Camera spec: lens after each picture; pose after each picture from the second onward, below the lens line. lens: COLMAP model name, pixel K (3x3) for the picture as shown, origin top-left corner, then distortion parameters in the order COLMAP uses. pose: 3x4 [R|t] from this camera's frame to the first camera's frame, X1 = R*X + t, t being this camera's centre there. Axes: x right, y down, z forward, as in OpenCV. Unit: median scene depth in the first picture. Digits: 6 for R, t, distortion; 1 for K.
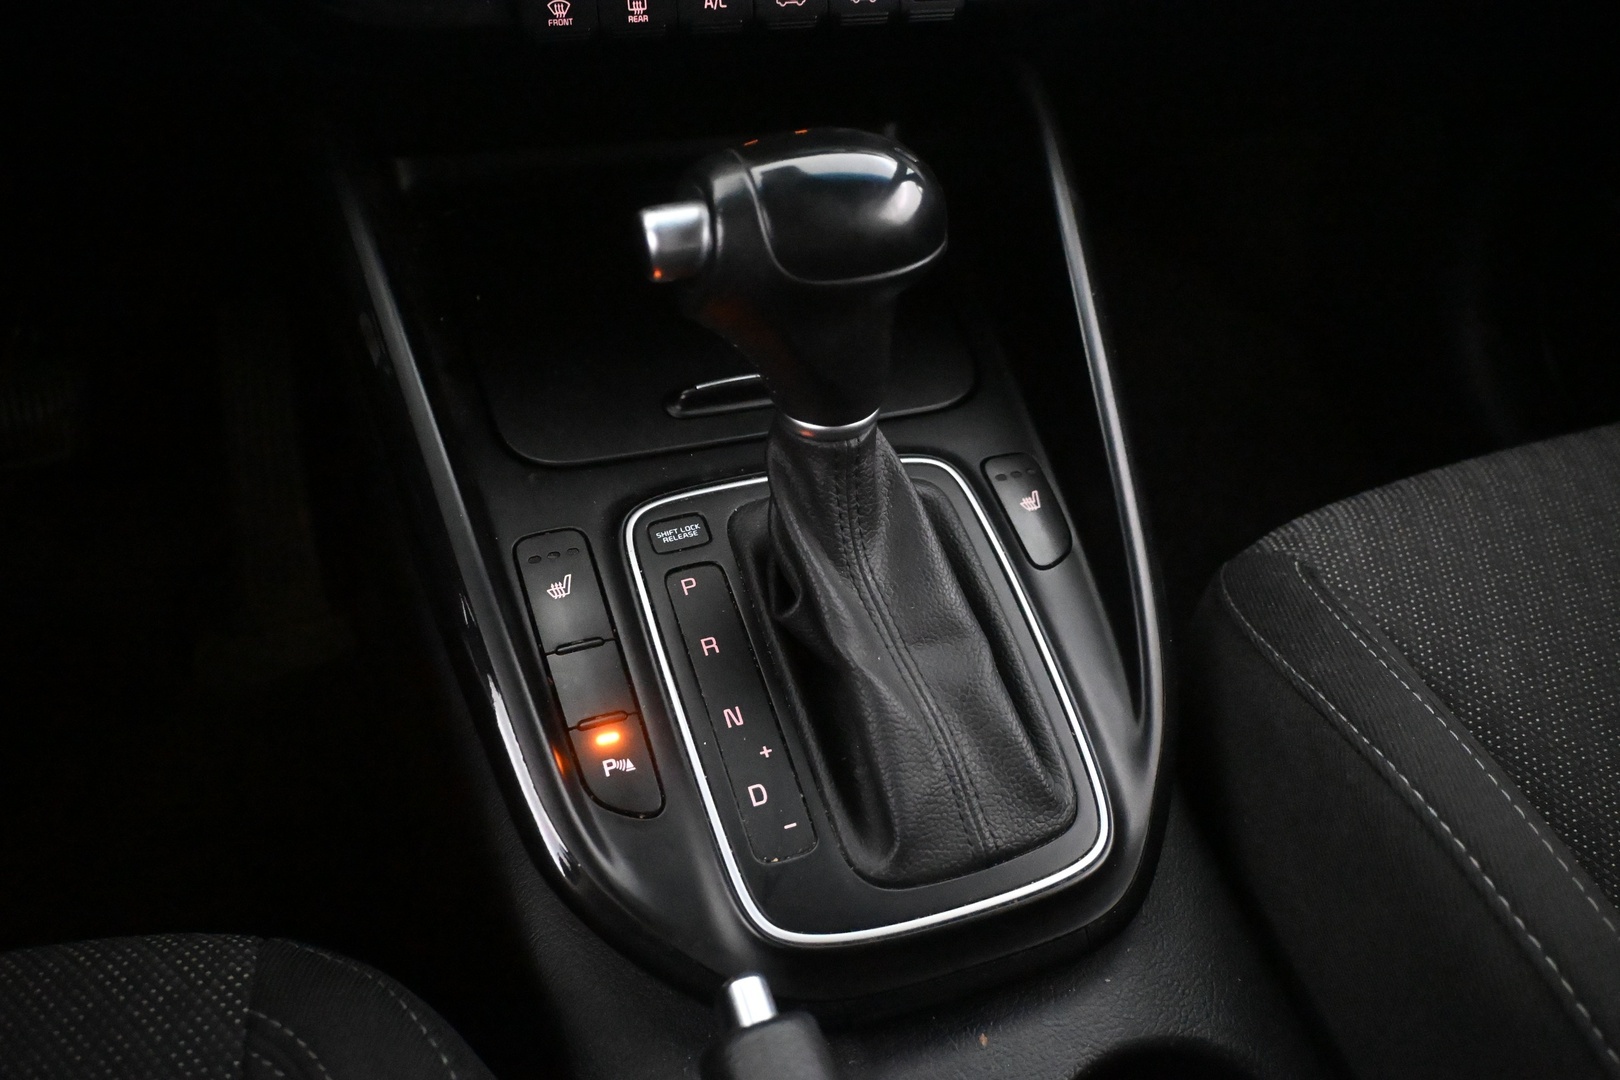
lens RADIAL K [[1293.1, 0, 811.5], [0, 1293.1, 539.5], [0, 0, 1]] dist [-0.005608, -0.000656]
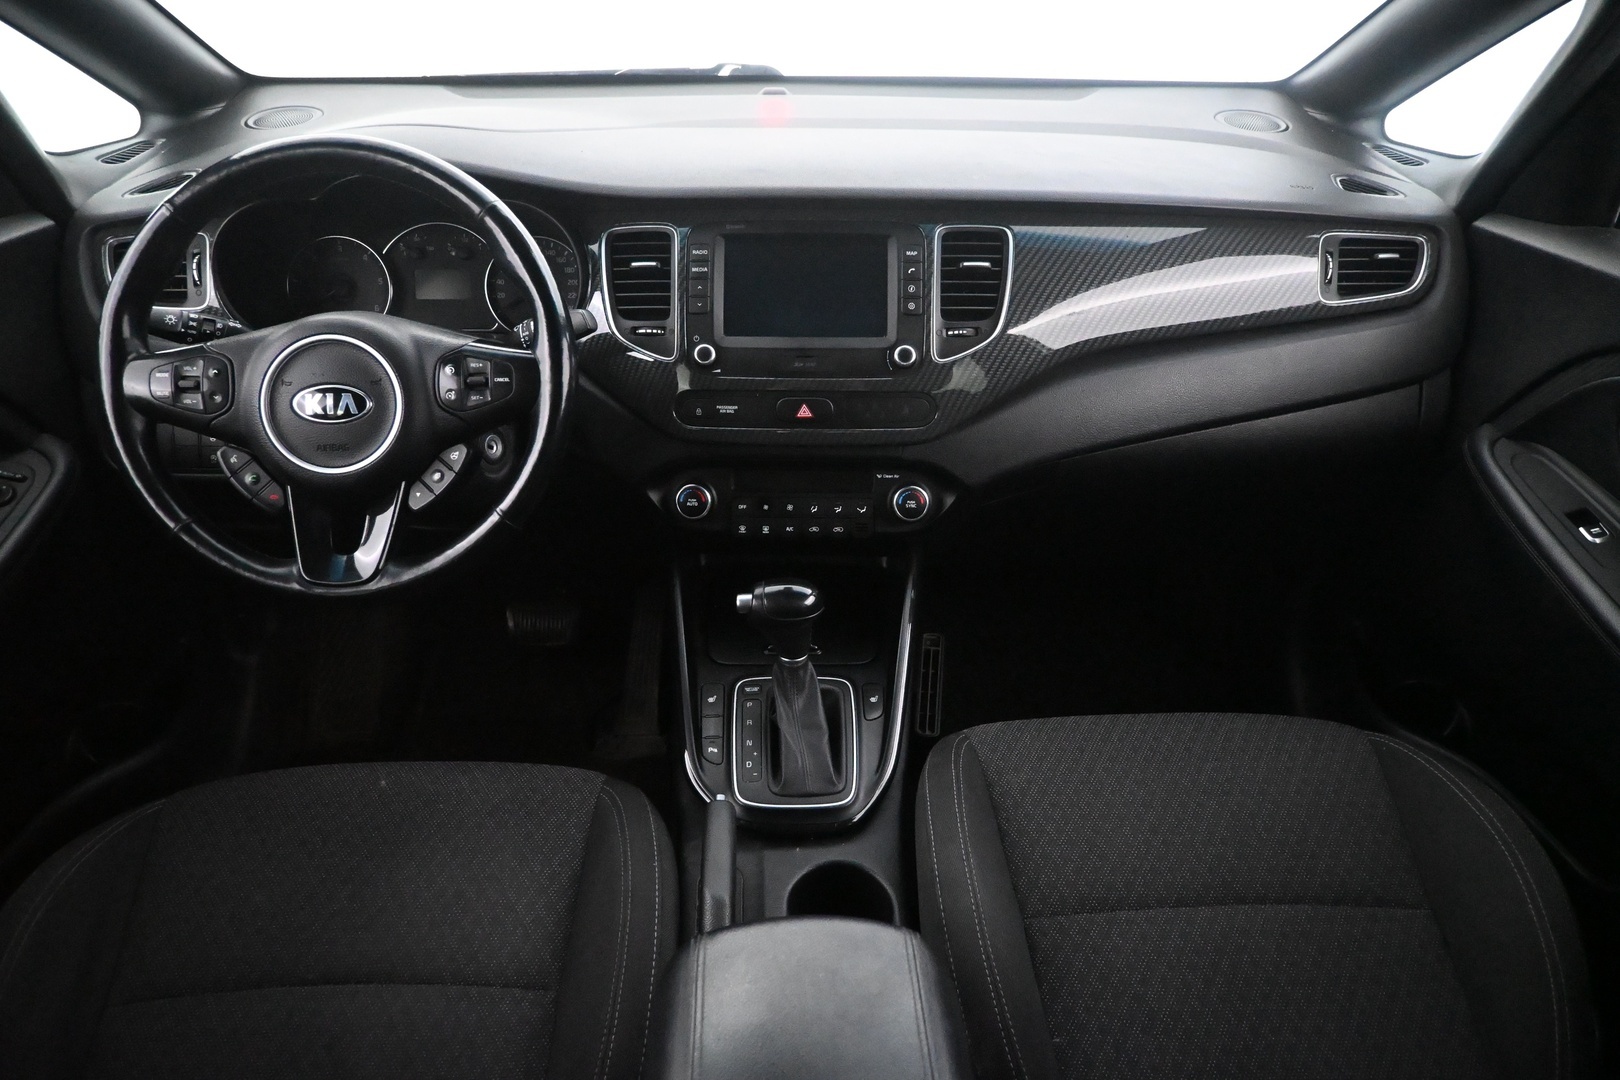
lens RADIAL K [[1123.6, 0, 809.2], [0, 1123.6, 540.0], [0, 0, 1]] dist [0.000338, 0.000023]
pose [[0.952595, 0.116454, -0.281072, 0.866059], [-0.177827, 0.962726, -0.203806, 0.204131], [0.246861, 0.244127, 0.937796, -1.854456]]
